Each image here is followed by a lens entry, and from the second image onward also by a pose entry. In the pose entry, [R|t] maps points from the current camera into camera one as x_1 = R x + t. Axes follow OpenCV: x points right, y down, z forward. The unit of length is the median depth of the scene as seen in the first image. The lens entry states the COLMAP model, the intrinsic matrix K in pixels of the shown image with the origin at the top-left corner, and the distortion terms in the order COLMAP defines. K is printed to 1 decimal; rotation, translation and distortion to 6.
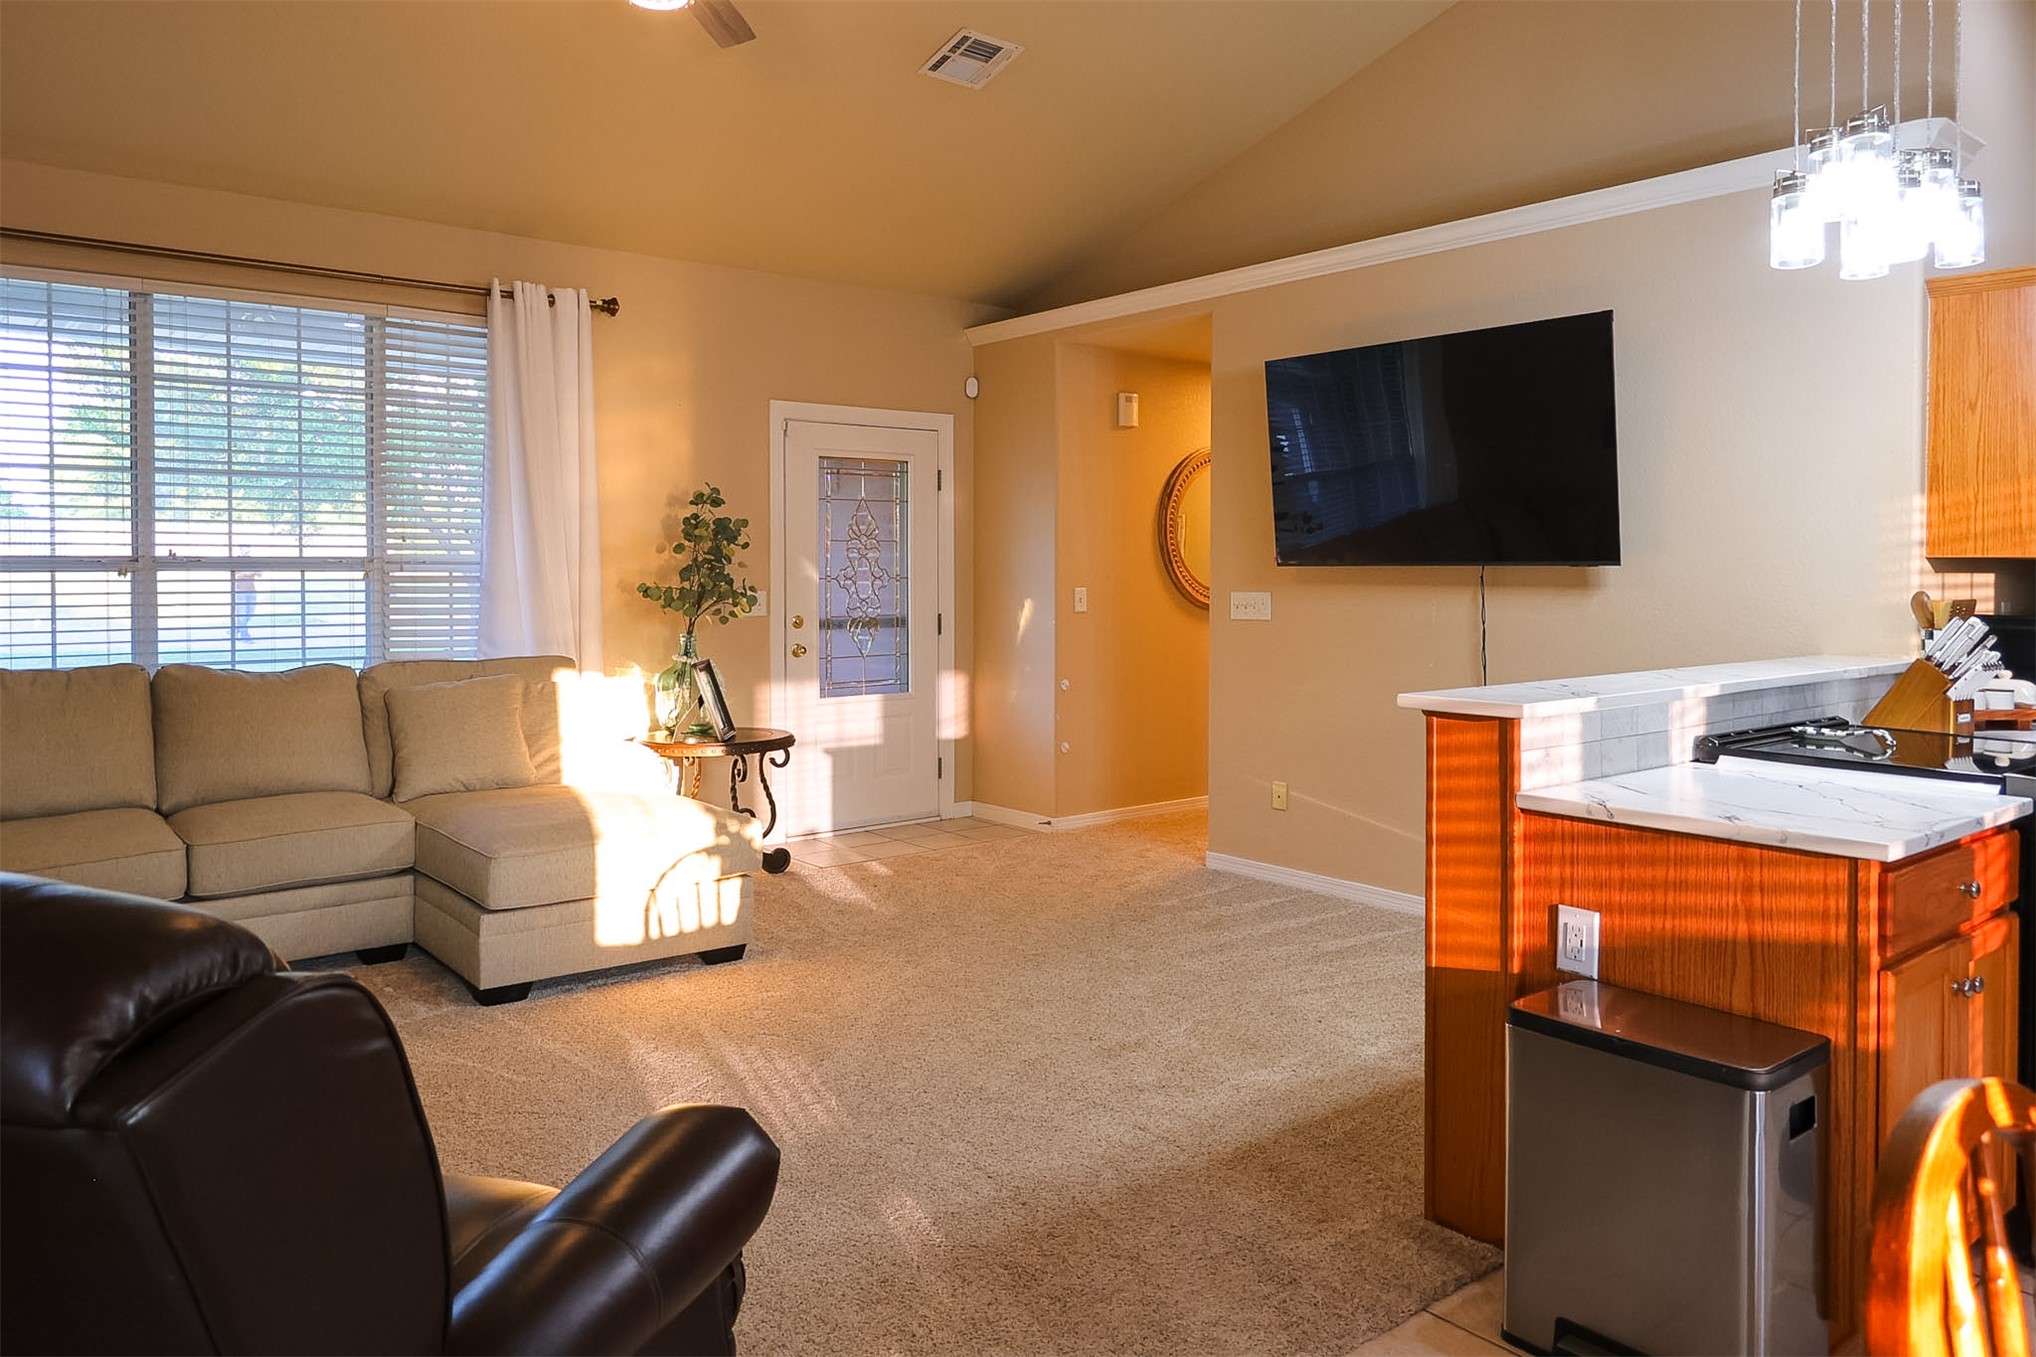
lens RADIAL K [[1399.4, 0, 1022.0], [0, 1399.4, 588.4], [0, 0, 1]] dist [0.001484, 0.000492]
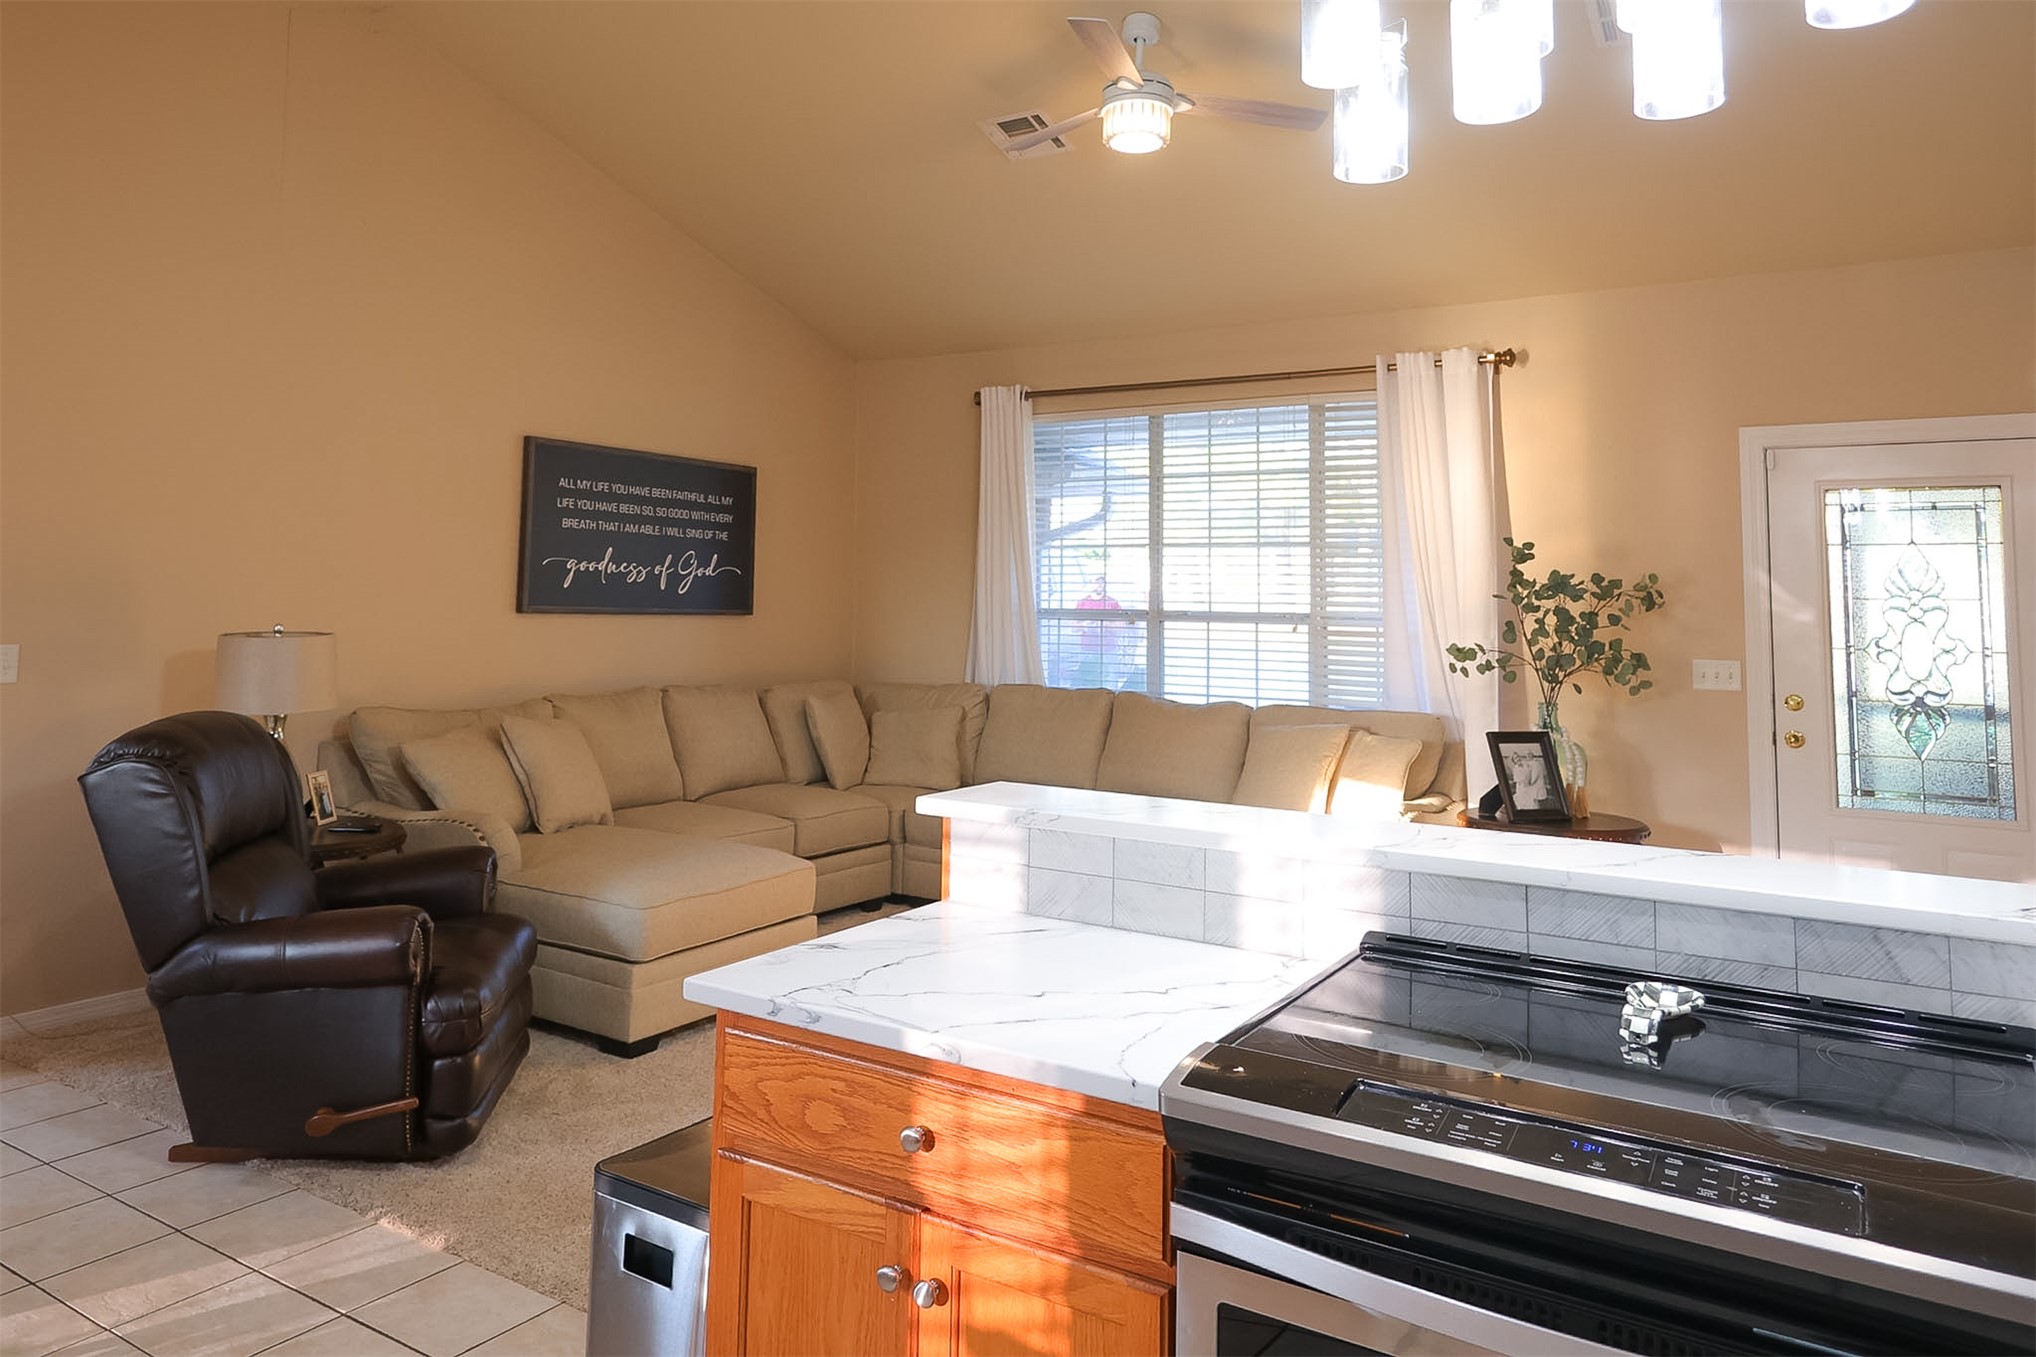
lens RADIAL K [[1438.9, 0, 857.8], [0, 1438.9, 461.0], [0, 0, 1]] dist [-0.003111, 0.003831]
pose [[0.263567, -0.088222, -0.960598, 0.667602], [-0.029905, 0.994583, -0.099549, -0.020342], [0.964177, 0.054964, 0.259501, 0.378000]]
